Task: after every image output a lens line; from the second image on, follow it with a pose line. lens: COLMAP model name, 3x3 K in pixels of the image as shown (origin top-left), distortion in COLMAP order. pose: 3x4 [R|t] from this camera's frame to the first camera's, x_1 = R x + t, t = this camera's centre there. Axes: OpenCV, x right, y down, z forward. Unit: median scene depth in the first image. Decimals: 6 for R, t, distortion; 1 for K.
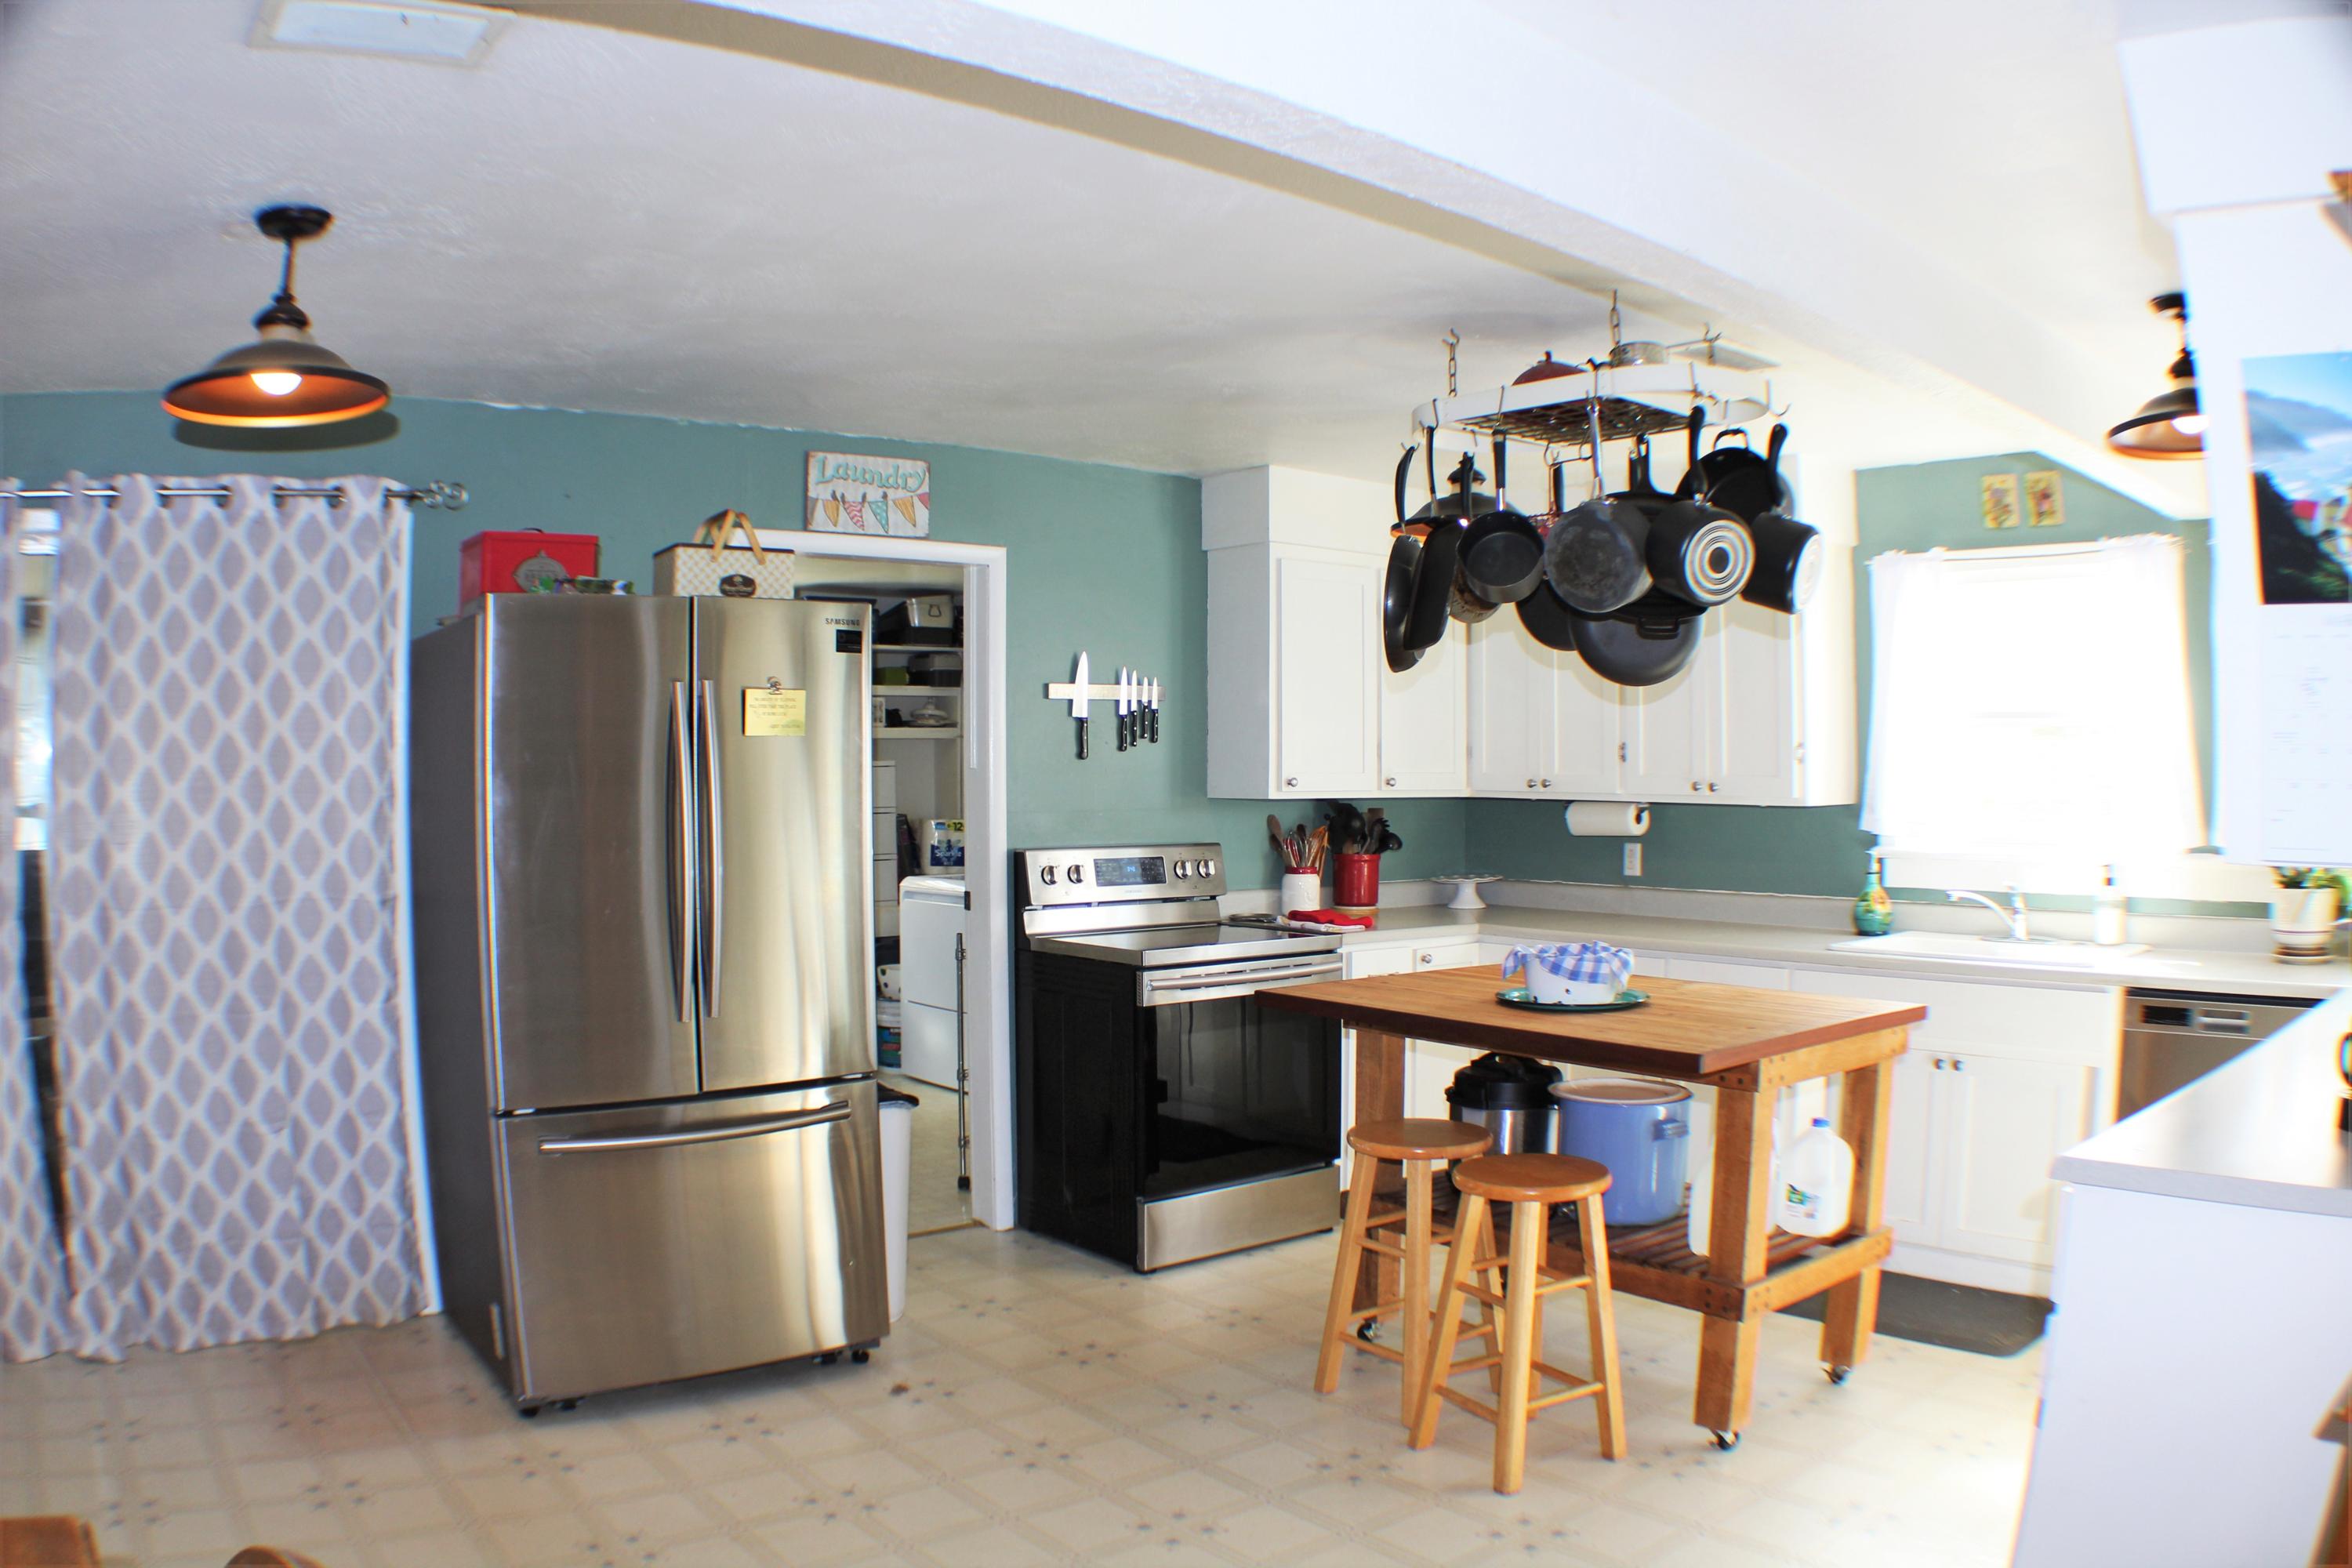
lens RADIAL K [[1694.8, 0, 1183.9], [0, 1694.8, 819.0], [0, 0, 1]] dist [-0.348739, 0.111358]
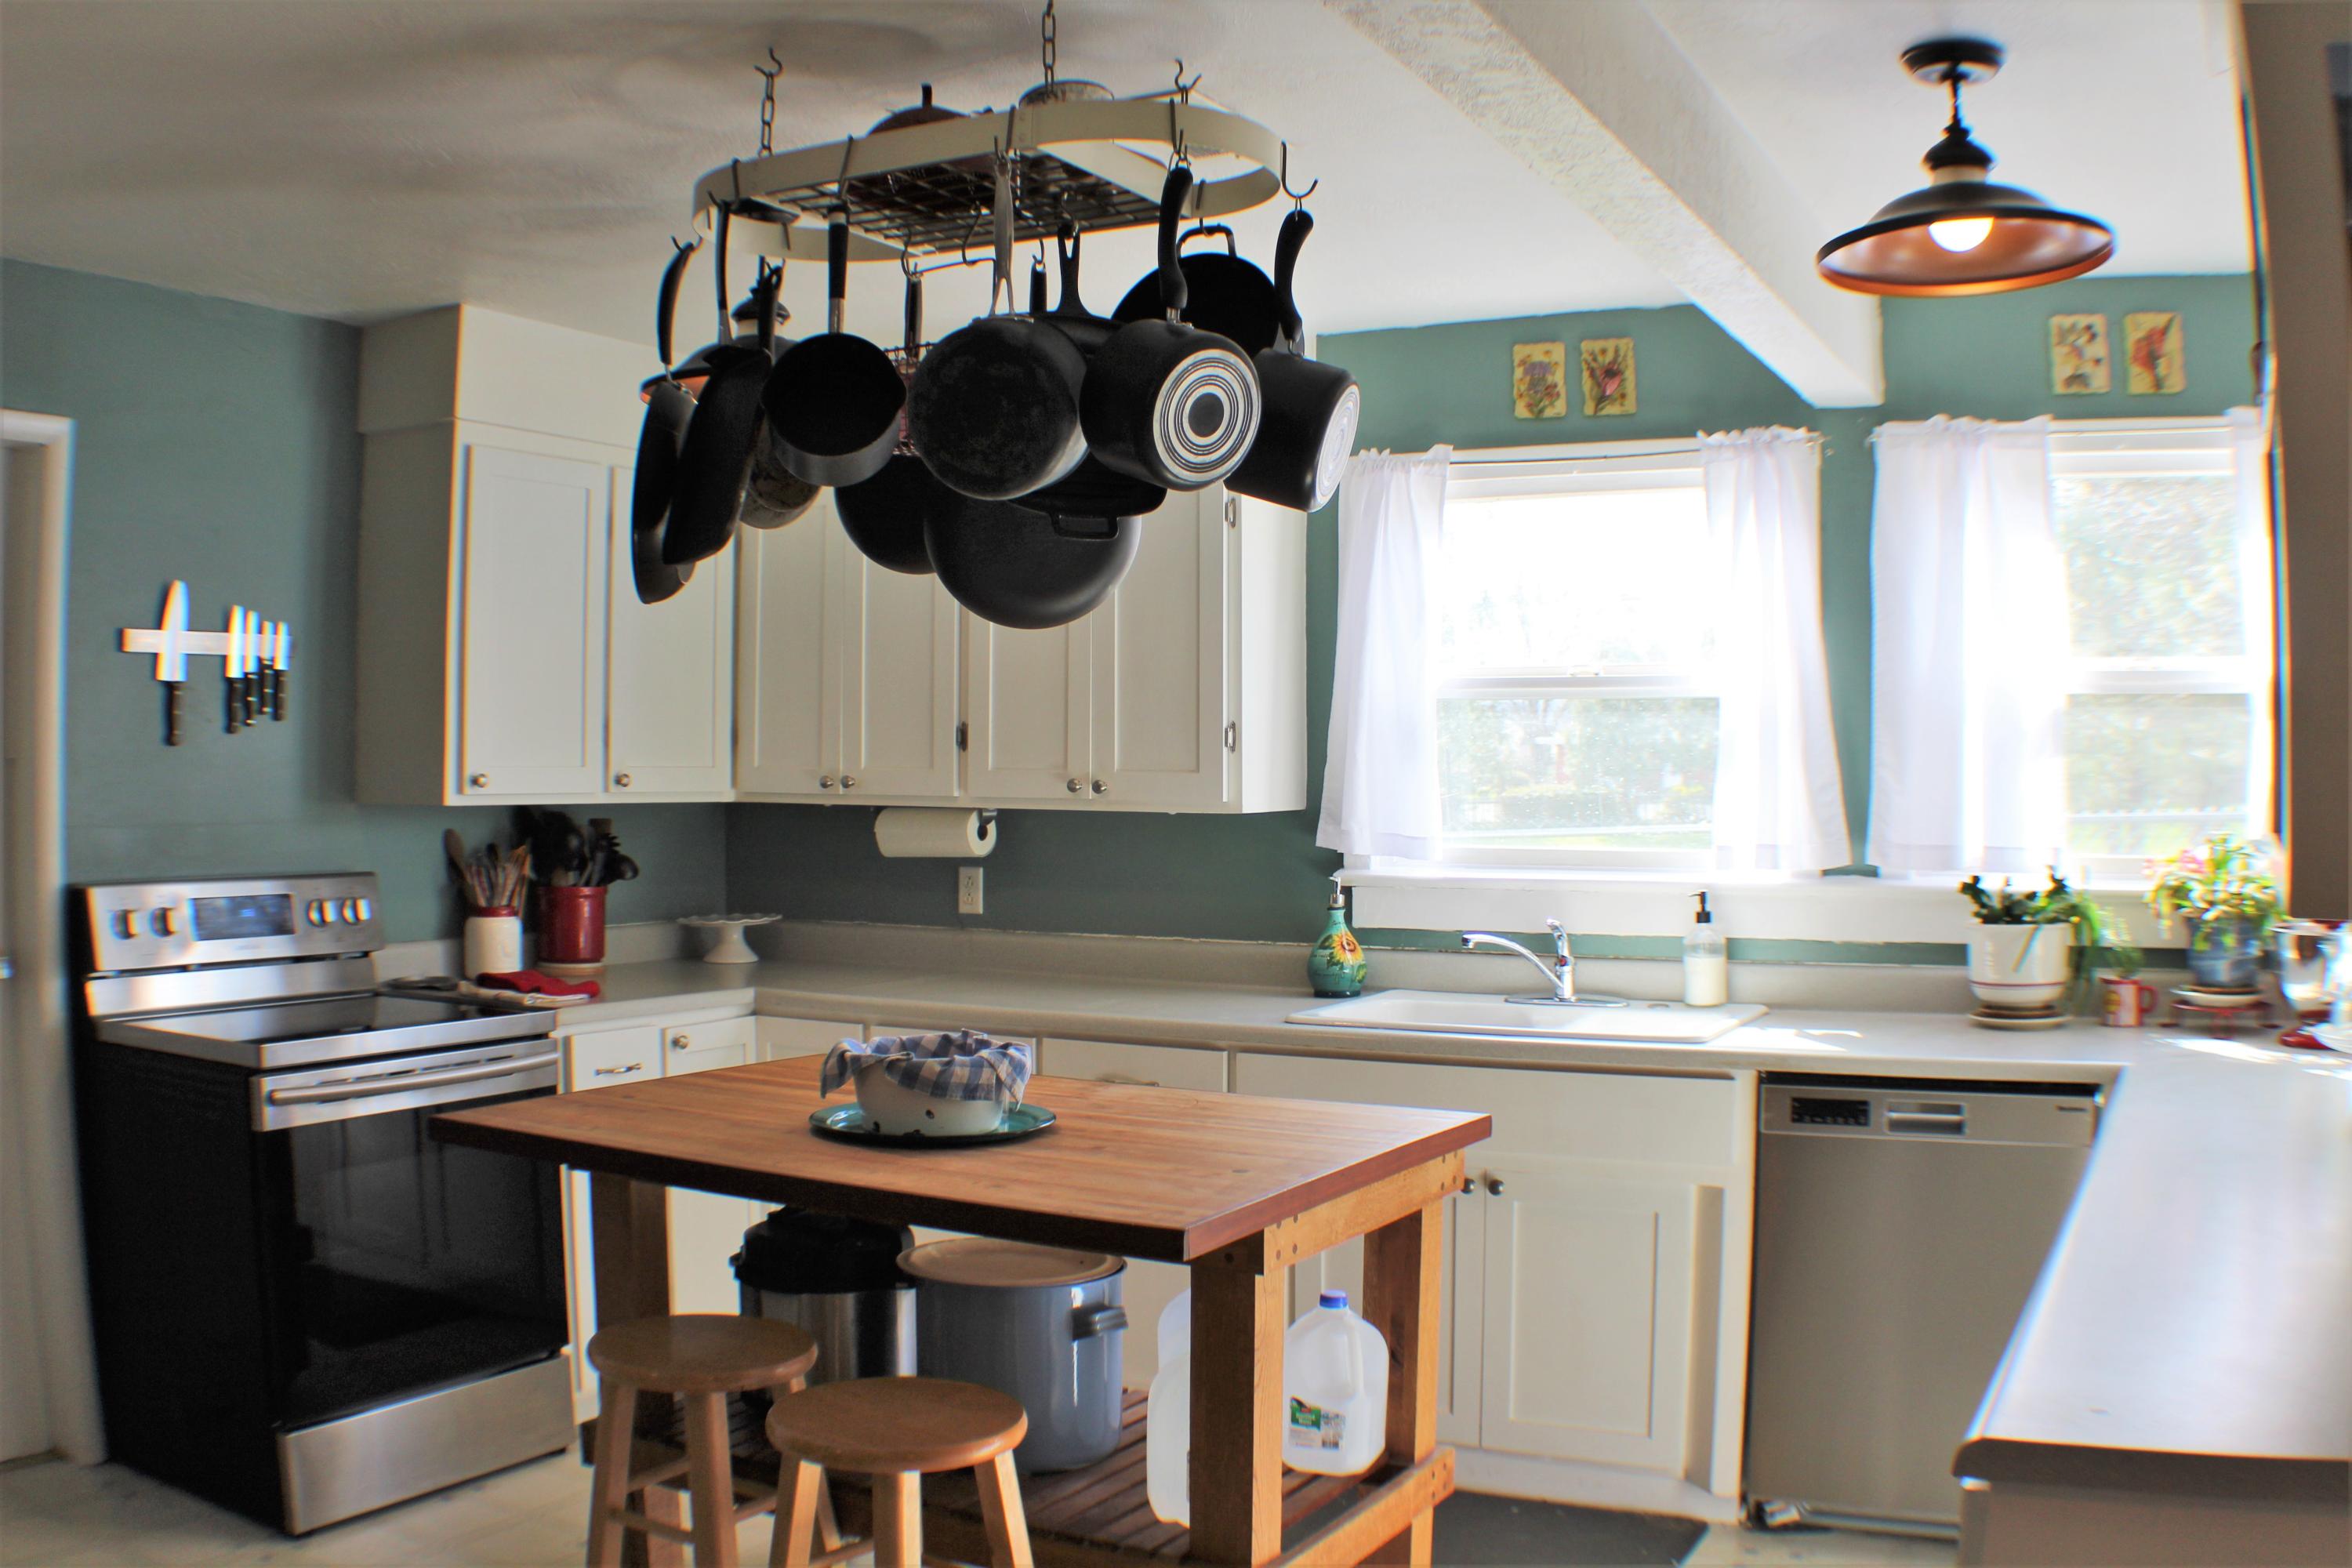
lens RADIAL K [[2087.0, 0, 1176.0], [0, 2087.0, 784.0], [0, 0, 1]] dist [-0.338310, 0.128205]
pose [[0.921741, 0.001042, 0.387805, 0.012626], [0.006765, 0.999801, -0.018766, -0.004615], [-0.387747, 0.019920, 0.921550, 0.197228]]
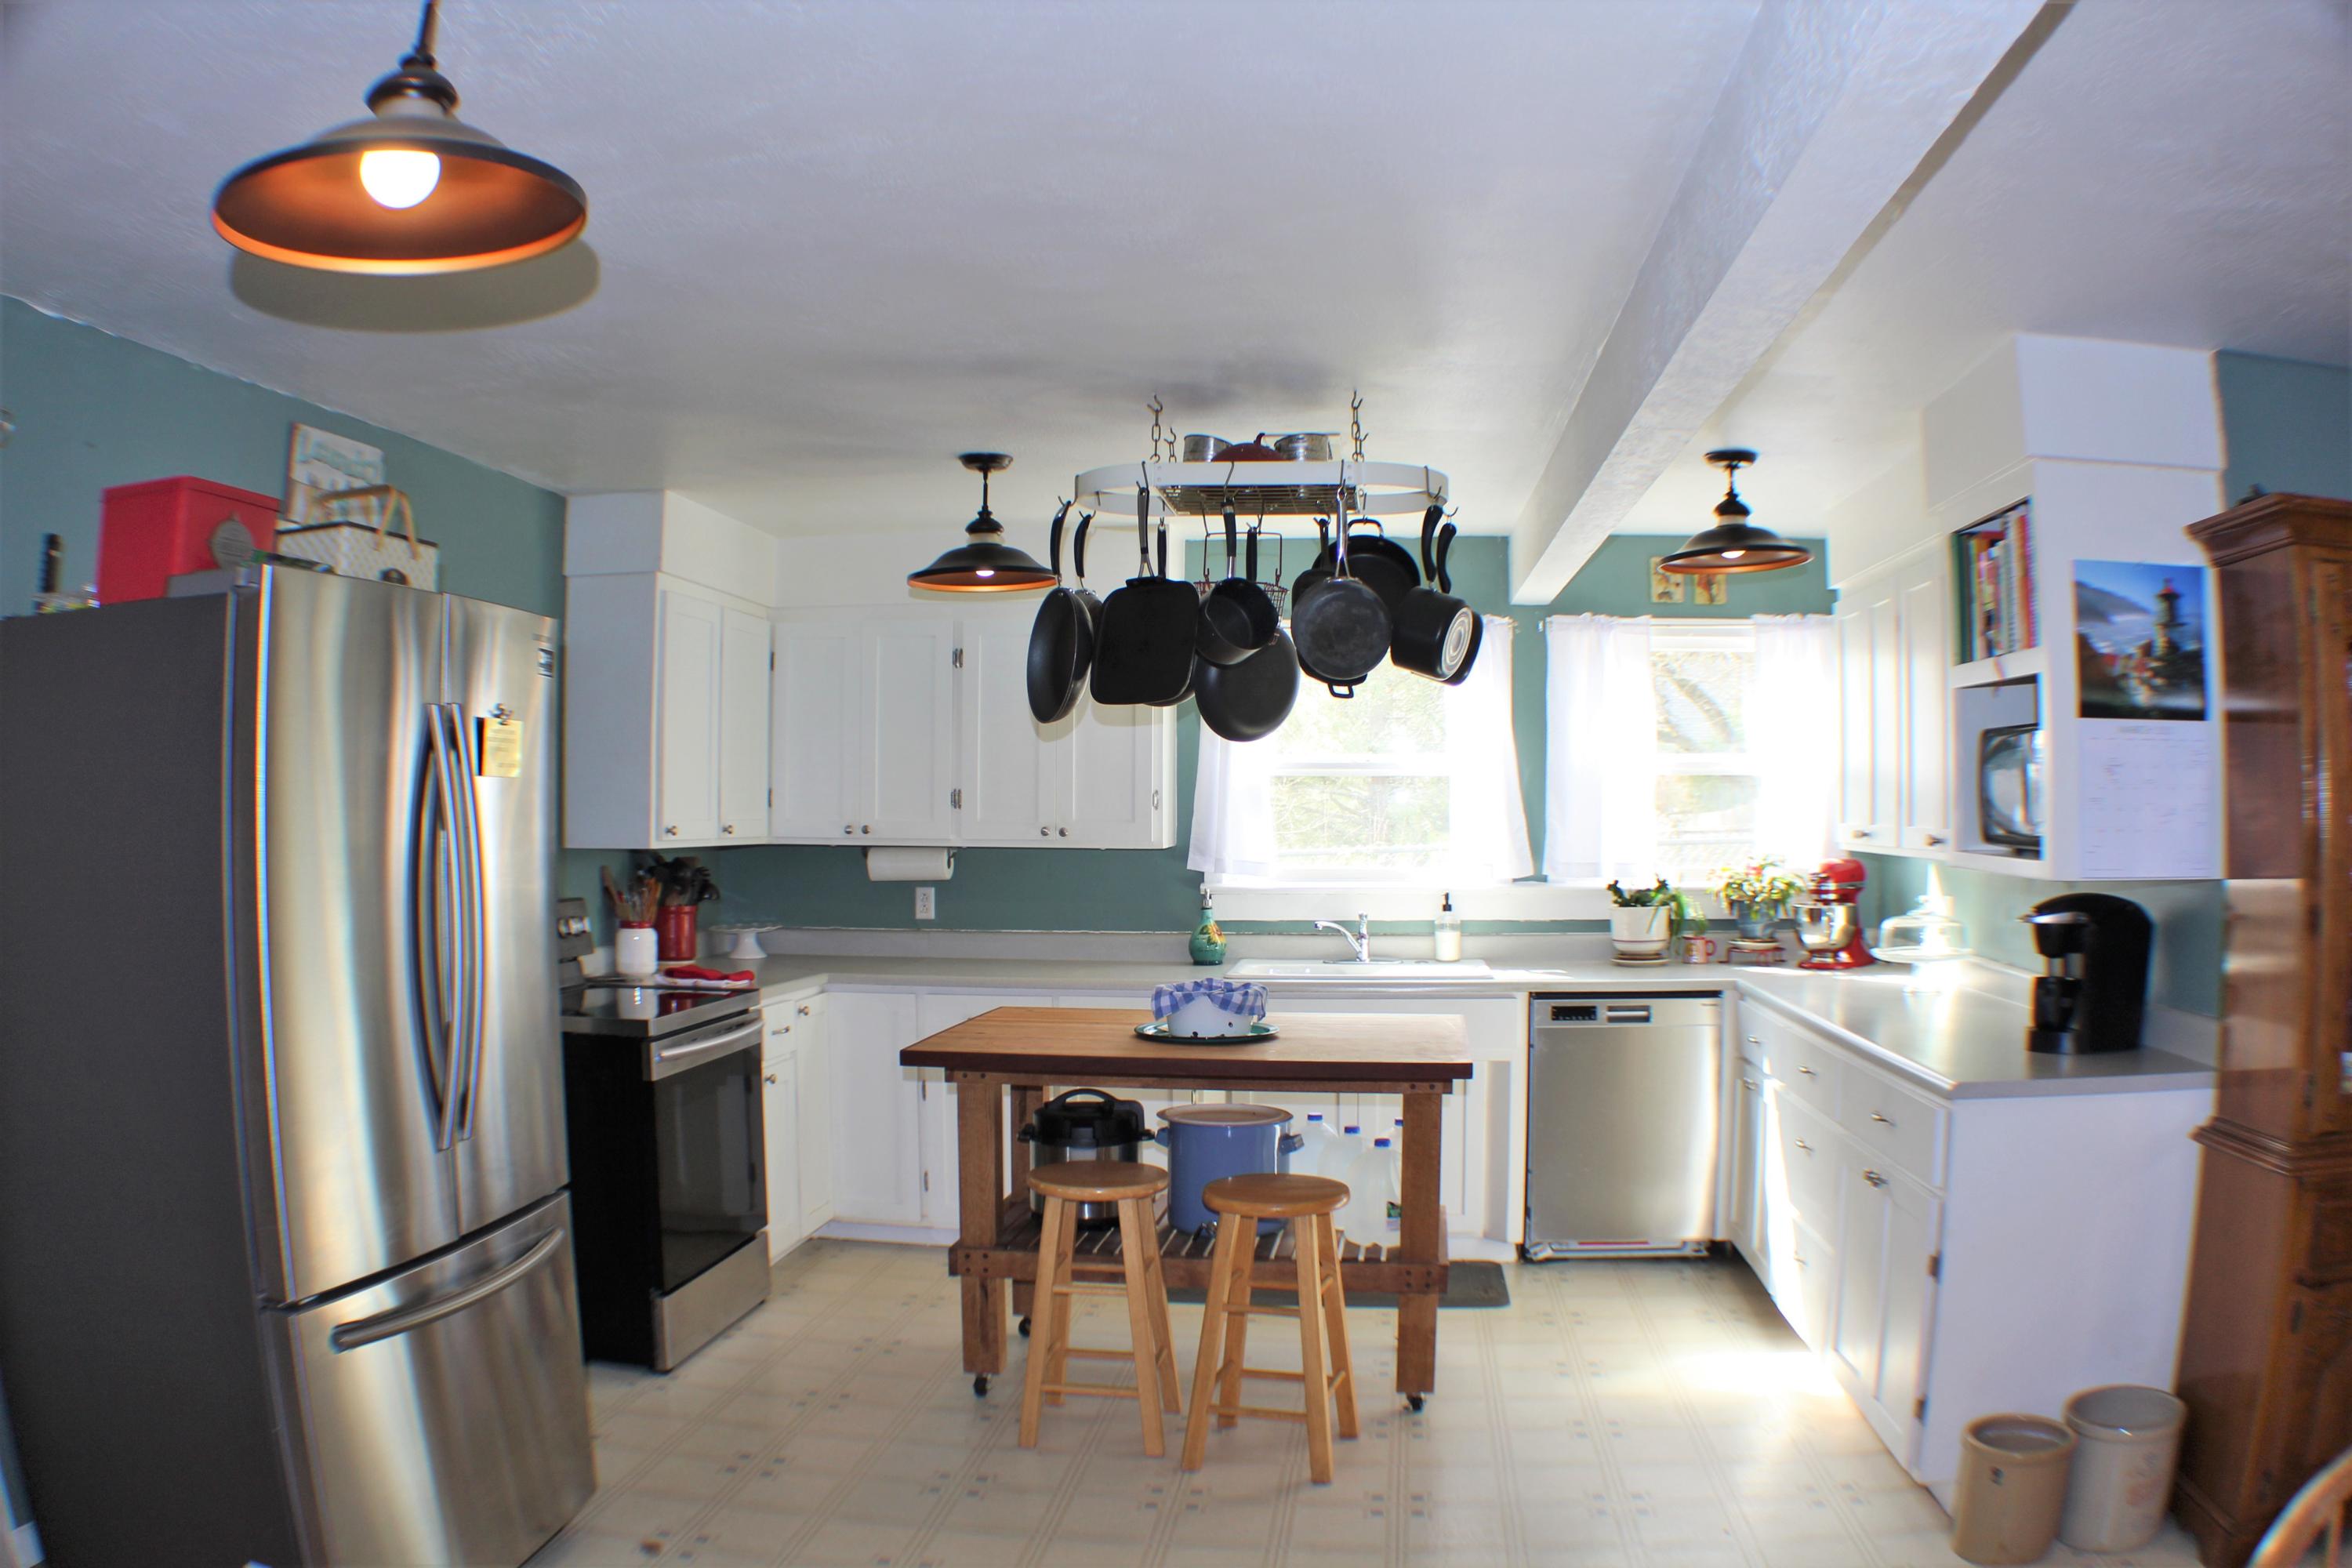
lens RADIAL K [[1694.8, 0, 1183.9], [0, 1694.8, 819.0], [0, 0, 1]] dist [-0.348739, 0.111358]
pose [[0.711411, -0.001070, 0.702776, -0.447626], [0.017969, 0.999700, -0.016667, -0.009751], [-0.702547, 0.024485, 0.711216, 0.190186]]
